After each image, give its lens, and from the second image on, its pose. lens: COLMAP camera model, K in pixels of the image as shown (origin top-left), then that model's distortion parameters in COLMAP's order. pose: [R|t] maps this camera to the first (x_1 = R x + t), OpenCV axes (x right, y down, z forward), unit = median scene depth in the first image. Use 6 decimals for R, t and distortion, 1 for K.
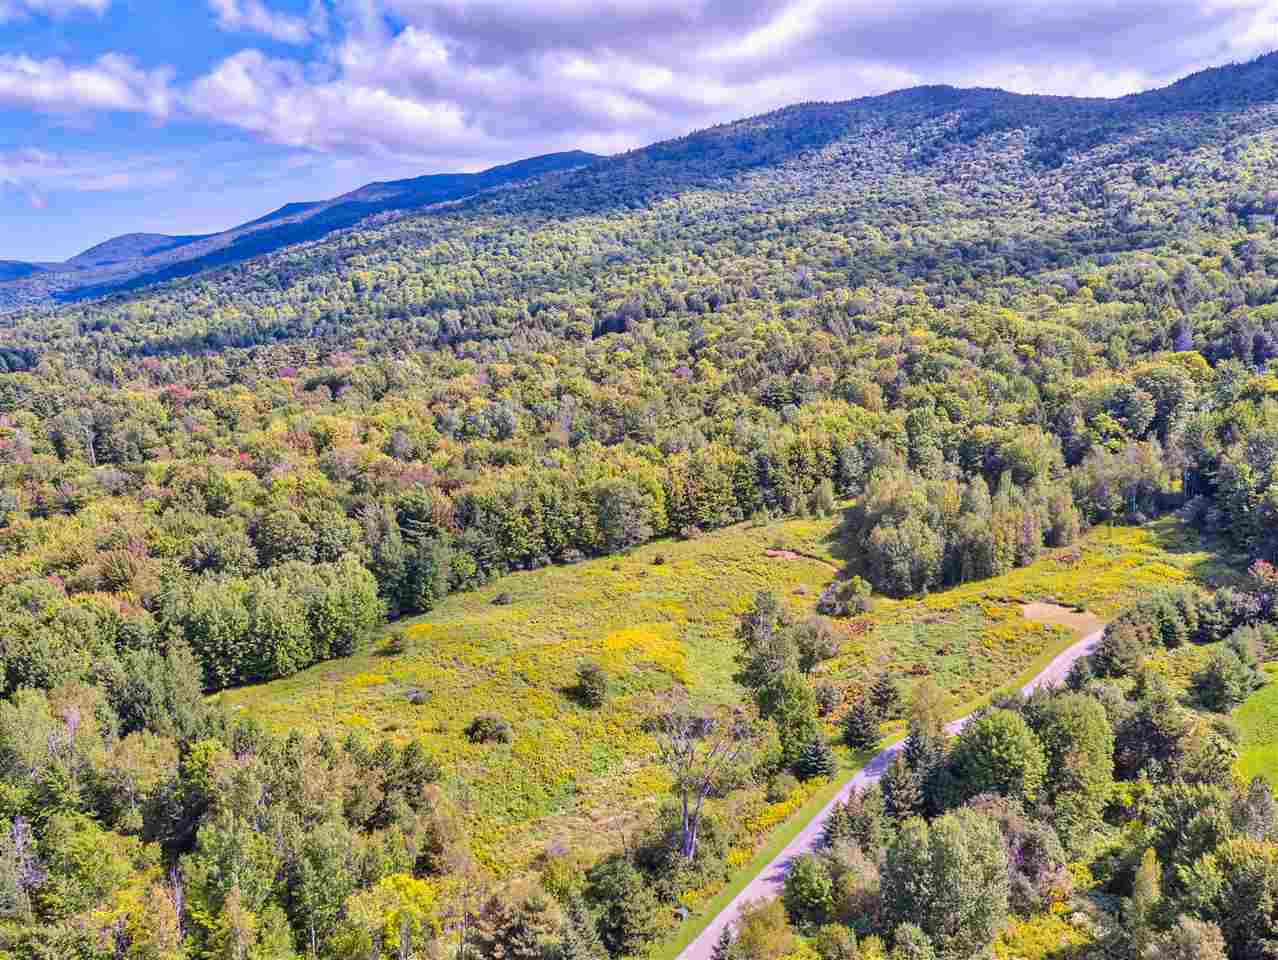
lens RADIAL K [[1134.7, 0, 643.3], [0, 1134.7, 476.7], [0, 0, 1]] dist [-0.001558, 0.005300]
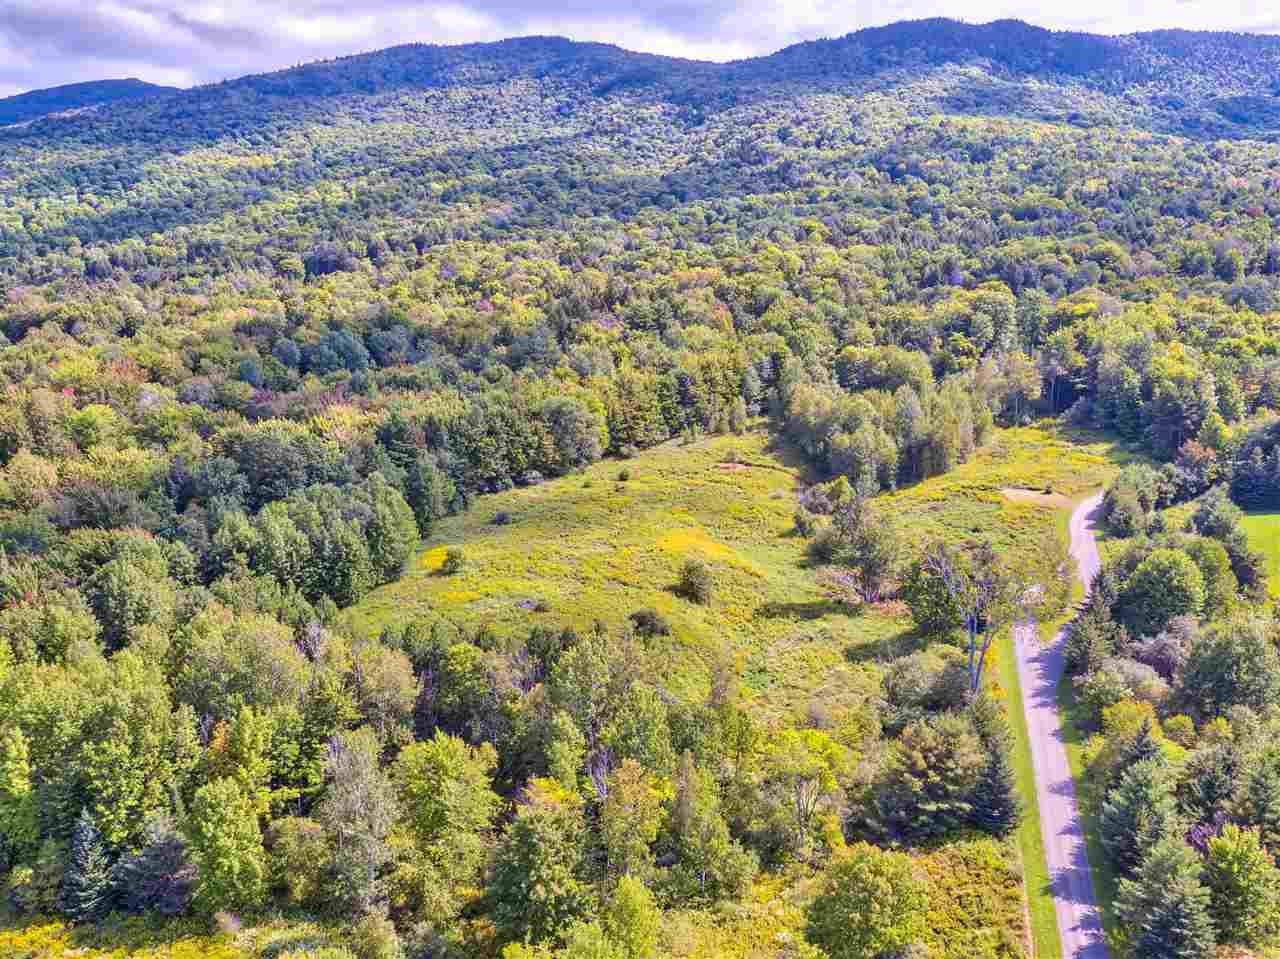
lens RADIAL K [[1179.4, 0, 623.6], [0, 1179.4, 487.6], [0, 0, 1]] dist [0.002470, 0.003638]
pose [[0.939325, -0.046532, 0.339858, -0.309324], [0.034292, 0.998532, 0.041937, 0.036536], [-0.341310, -0.027738, 0.939541, 0.026051]]
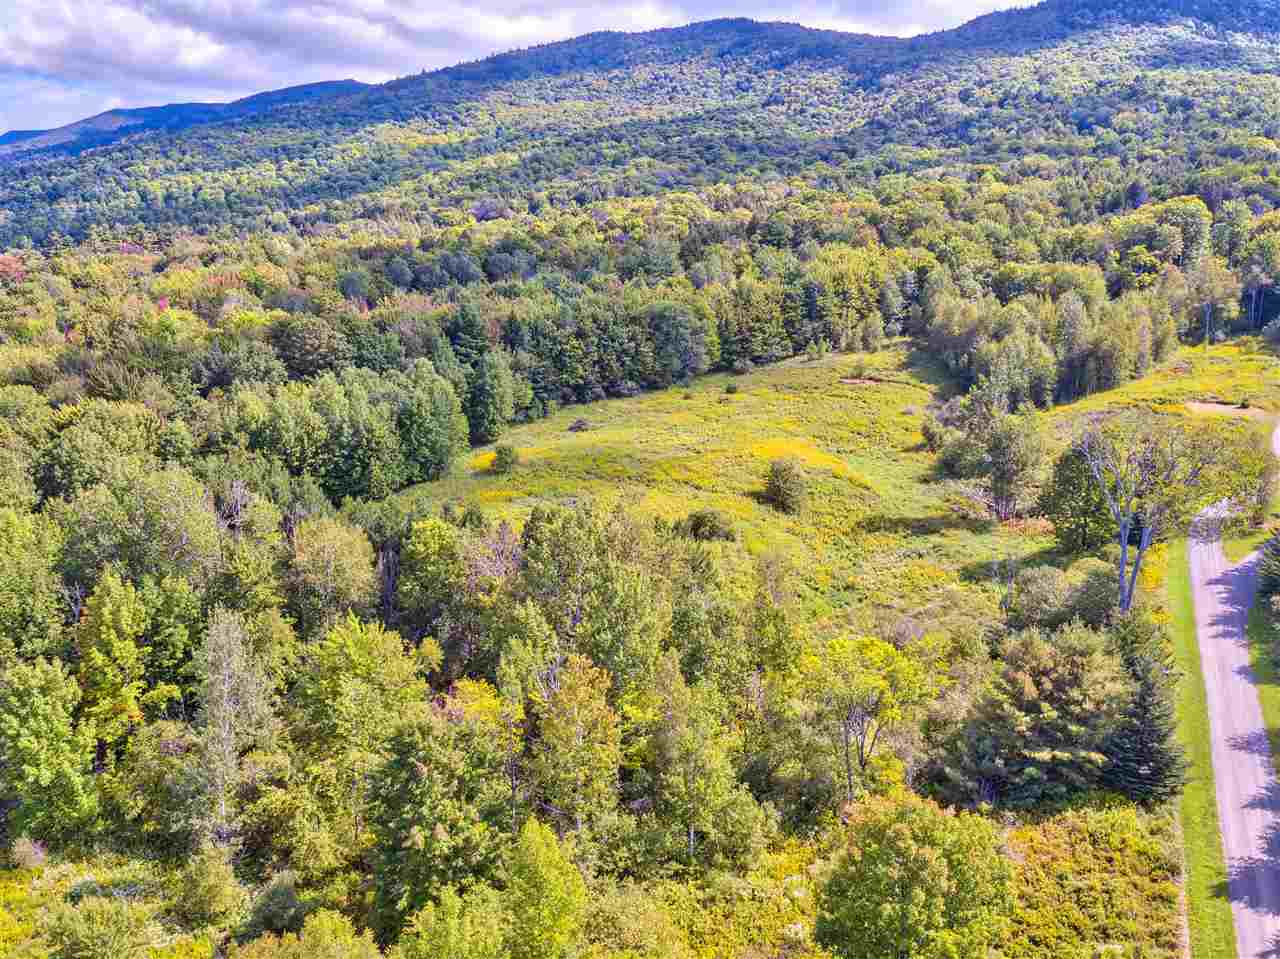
lens RADIAL K [[1136.4, 0, 644.3], [0, 1136.4, 476.2], [0, 0, 1]] dist [-0.001558, 0.005300]
pose [[0.979038, -0.027732, 0.201780, -0.210893], [0.019812, 0.998956, 0.041165, 0.094336], [-0.202711, -0.036305, 0.978565, 0.140765]]
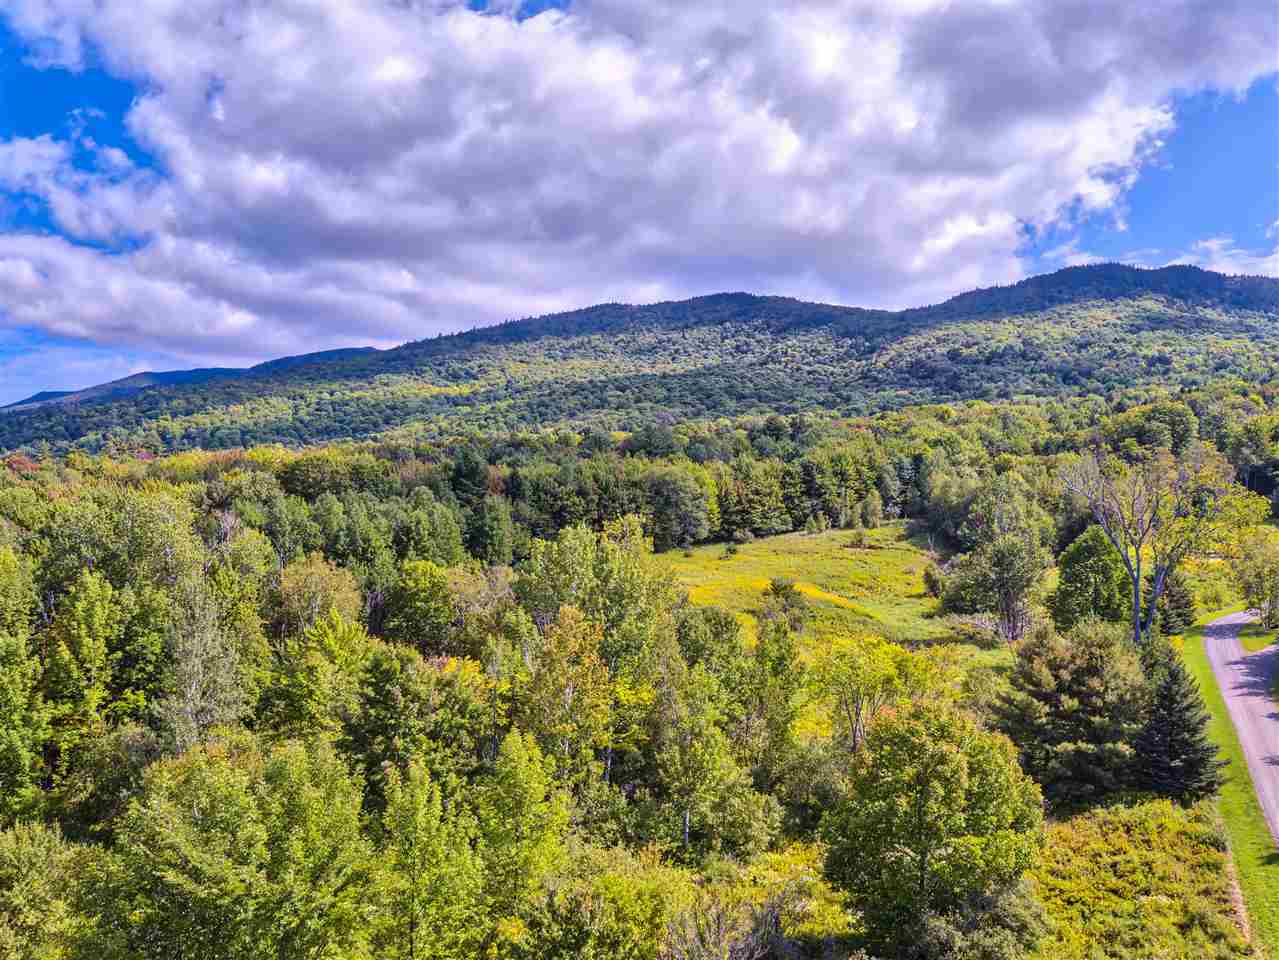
lens RADIAL K [[1135.5, 0, 643.8], [0, 1135.5, 476.7], [0, 0, 1]] dist [-0.001558, 0.005300]
pose [[0.979123, 0.034928, 0.200246, -0.209096], [0.003794, 0.981814, -0.189806, 0.166977], [-0.203234, 0.186603, 0.961184, 0.150584]]
